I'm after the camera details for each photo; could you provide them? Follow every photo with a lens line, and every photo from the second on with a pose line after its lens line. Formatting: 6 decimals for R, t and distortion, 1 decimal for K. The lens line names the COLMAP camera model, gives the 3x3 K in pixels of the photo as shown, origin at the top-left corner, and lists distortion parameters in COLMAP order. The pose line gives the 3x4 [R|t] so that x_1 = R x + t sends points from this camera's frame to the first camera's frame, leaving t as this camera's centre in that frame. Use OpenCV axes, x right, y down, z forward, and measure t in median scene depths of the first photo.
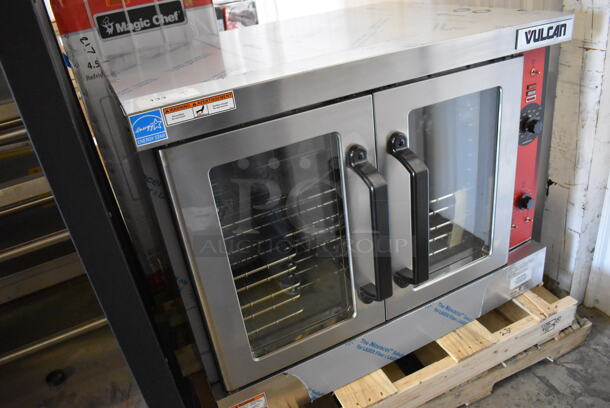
lens RADIAL K [[475.1, 0, 307.4], [0, 475.1, 205.4], [0, 0, 1]] dist [-0.093225, 0.017201]
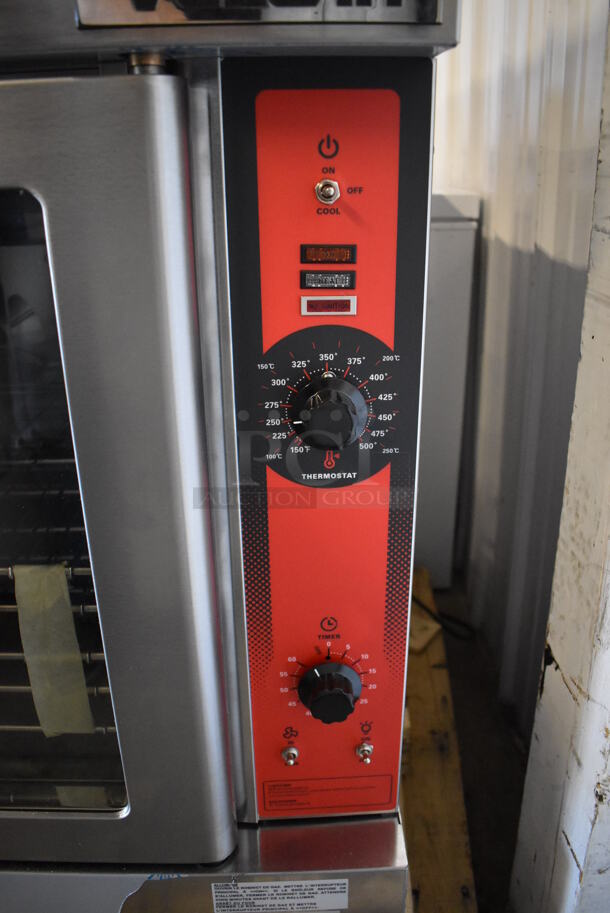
lens RADIAL K [[711.1, 0, 306.3], [0, 711.1, 457.9], [0, 0, 1]] dist [-0.093225, 0.017201]
pose [[0.898570, 0.264997, -0.349785, 0.531578], [-0.290324, 0.956697, -0.021026, -0.119661], [0.329066, 0.120444, 0.936594, 0.552287]]
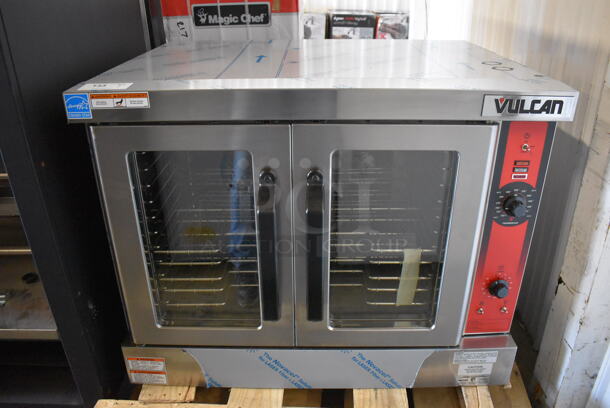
lens RADIAL K [[475.1, 0, 308.4], [0, 475.1, 204.8], [0, 0, 1]] dist [-0.093225, 0.017201]
pose [[0.887240, 0.300971, -0.349601, 0.384777], [-0.303434, 0.951584, 0.049143, -0.086989], [0.347465, 0.062479, 0.935609, 0.038659]]
